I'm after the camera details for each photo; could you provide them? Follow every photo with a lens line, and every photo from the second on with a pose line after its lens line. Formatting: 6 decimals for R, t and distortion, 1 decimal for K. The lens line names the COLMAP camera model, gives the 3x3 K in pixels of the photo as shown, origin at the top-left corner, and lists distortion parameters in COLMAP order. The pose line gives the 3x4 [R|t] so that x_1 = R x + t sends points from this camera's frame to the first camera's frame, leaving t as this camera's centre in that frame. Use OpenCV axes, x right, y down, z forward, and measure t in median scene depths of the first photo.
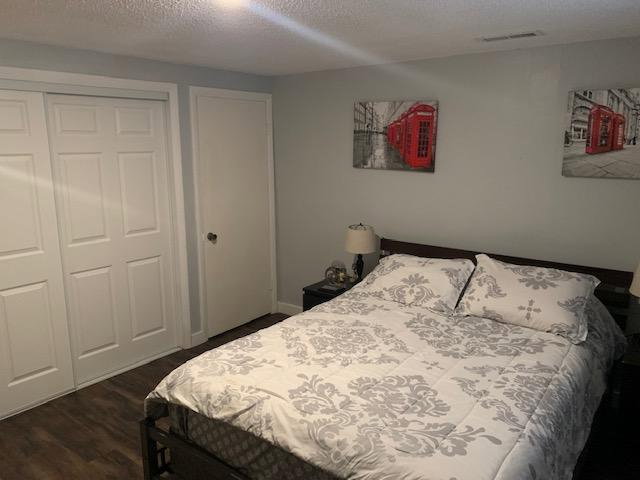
lens RADIAL K [[471.9, 0, 320.0], [0, 471.9, 240.0], [0, 0, 1]] dist [0.065274, -0.123333]
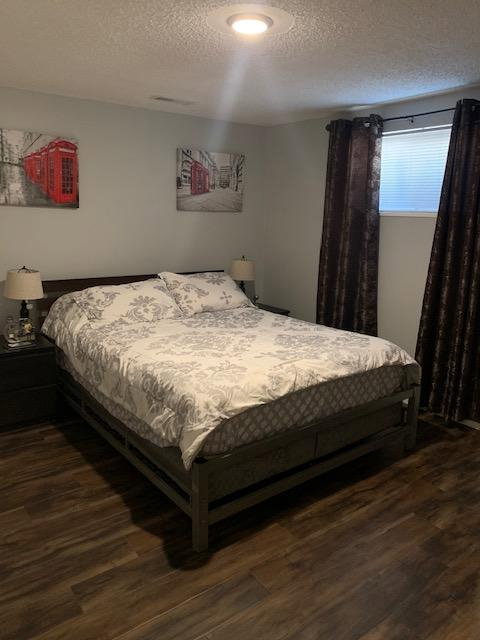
lens RADIAL K [[471.9, 0, 246.6], [0, 471.9, 311.1], [0, 0, 1]] dist [0.065274, -0.123333]
pose [[0.286423, -0.190907, 0.938891, -0.822830], [0.171740, 0.974306, 0.145715, -0.014338], [-0.942585, 0.119509, 0.311850, 0.425931]]
